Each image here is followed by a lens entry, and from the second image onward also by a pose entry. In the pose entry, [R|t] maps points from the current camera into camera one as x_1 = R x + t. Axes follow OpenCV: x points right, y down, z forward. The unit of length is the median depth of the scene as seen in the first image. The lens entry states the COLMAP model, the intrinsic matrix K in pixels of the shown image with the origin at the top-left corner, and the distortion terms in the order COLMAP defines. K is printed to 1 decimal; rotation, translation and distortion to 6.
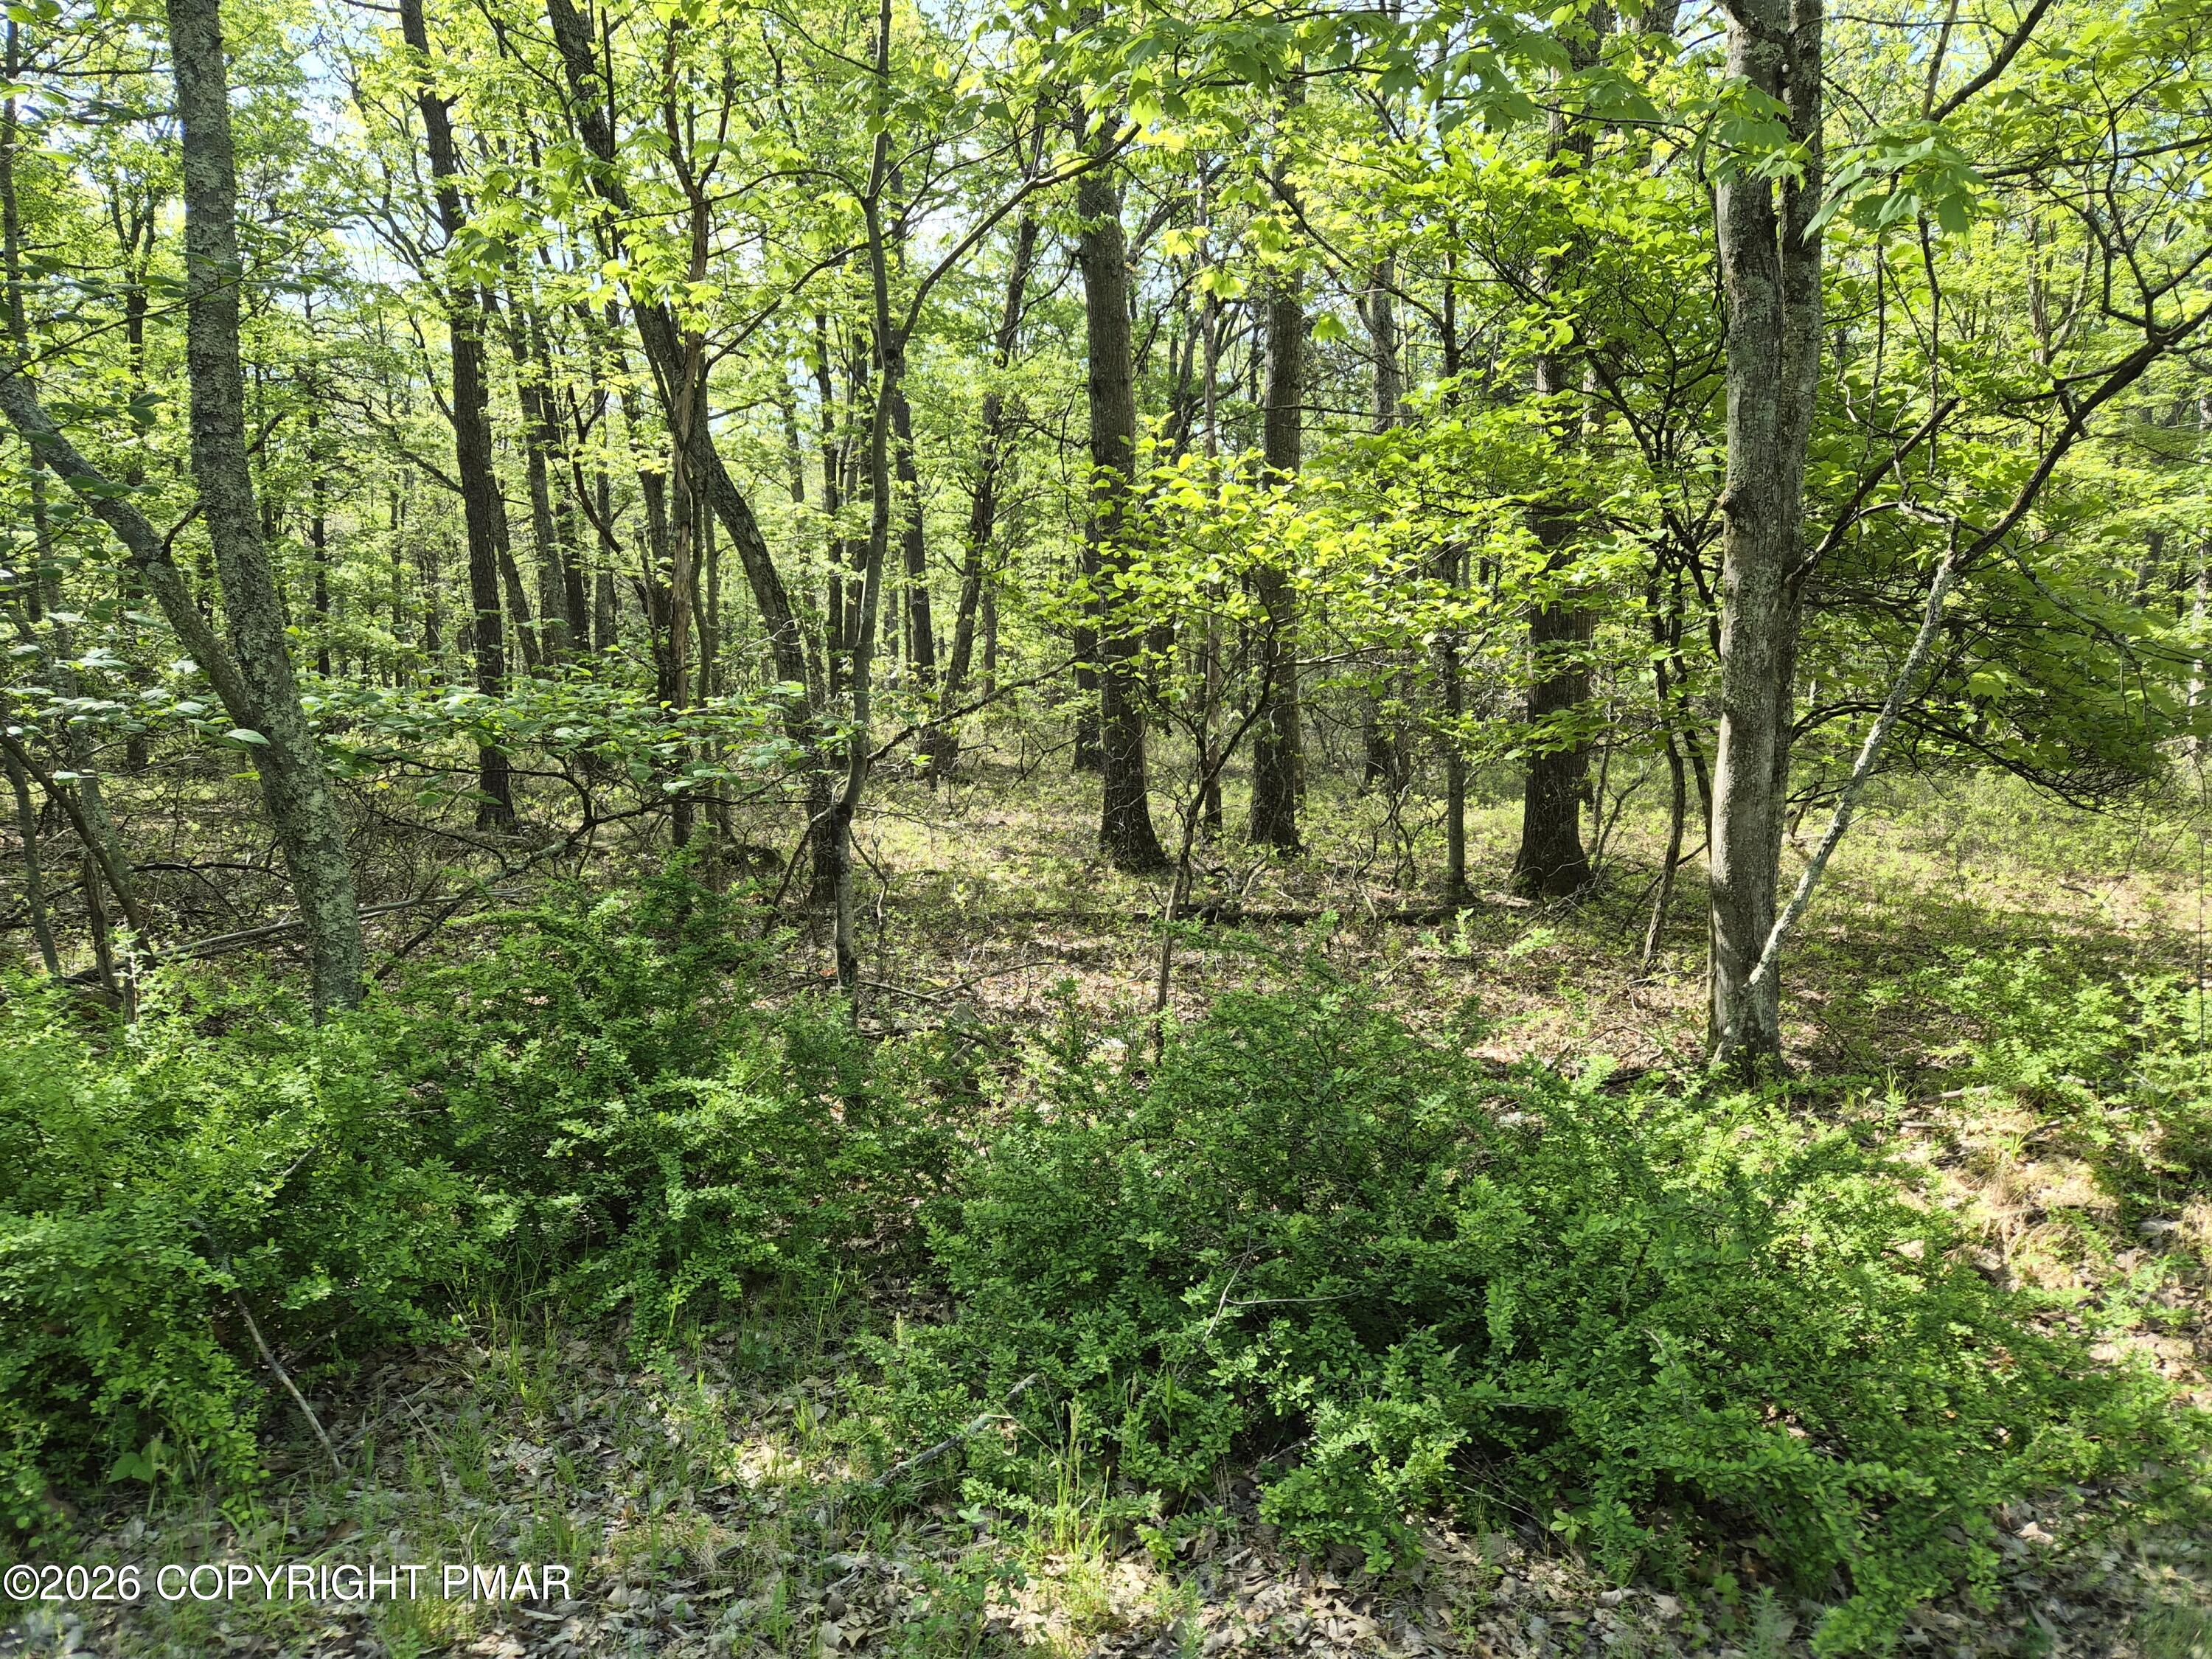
lens RADIAL K [[1472.4, 0, 1102.7], [0, 1472.4, 810.2], [0, 0, 1]] dist [0.070560, -0.060764]
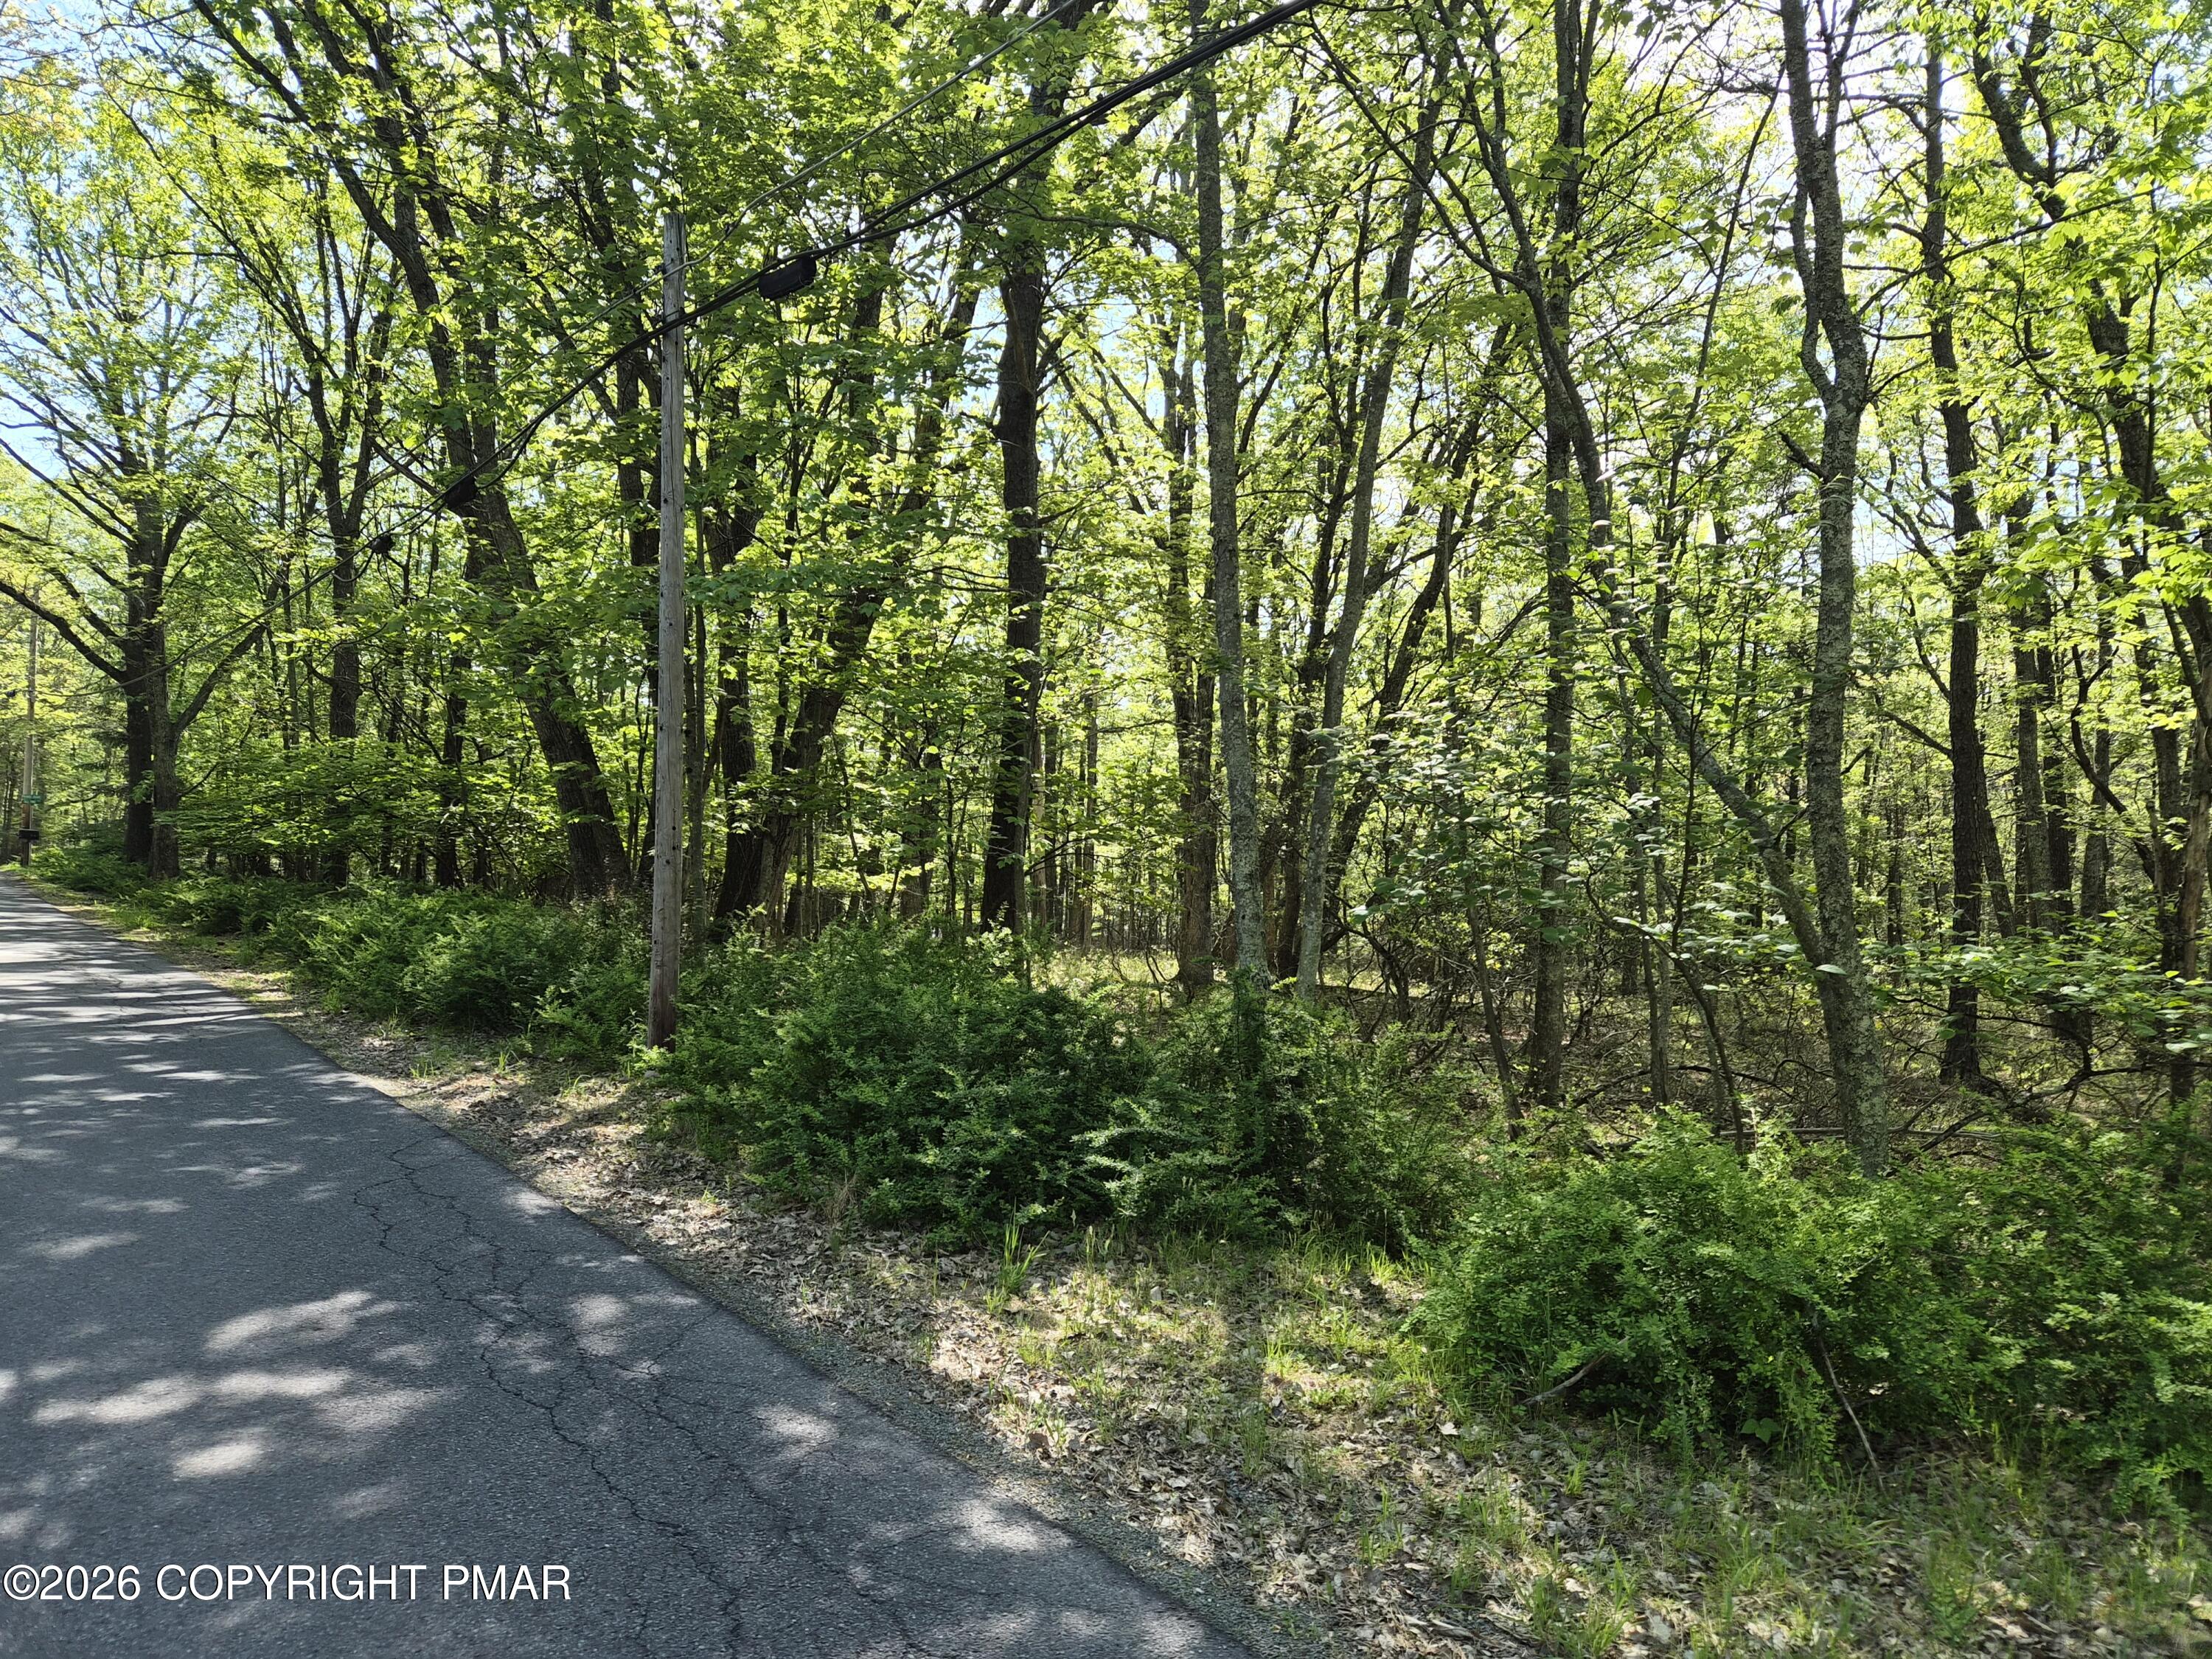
lens RADIAL K [[1494.1, 0, 1112.3], [0, 1494.1, 825.8], [0, 0, 1]] dist [0.072133, -0.063329]
pose [[0.628533, 0.006044, -0.777759, 0.029754], [-0.125643, 0.987625, -0.093861, 0.008404], [0.767568, 0.156715, 0.621515, -0.108511]]
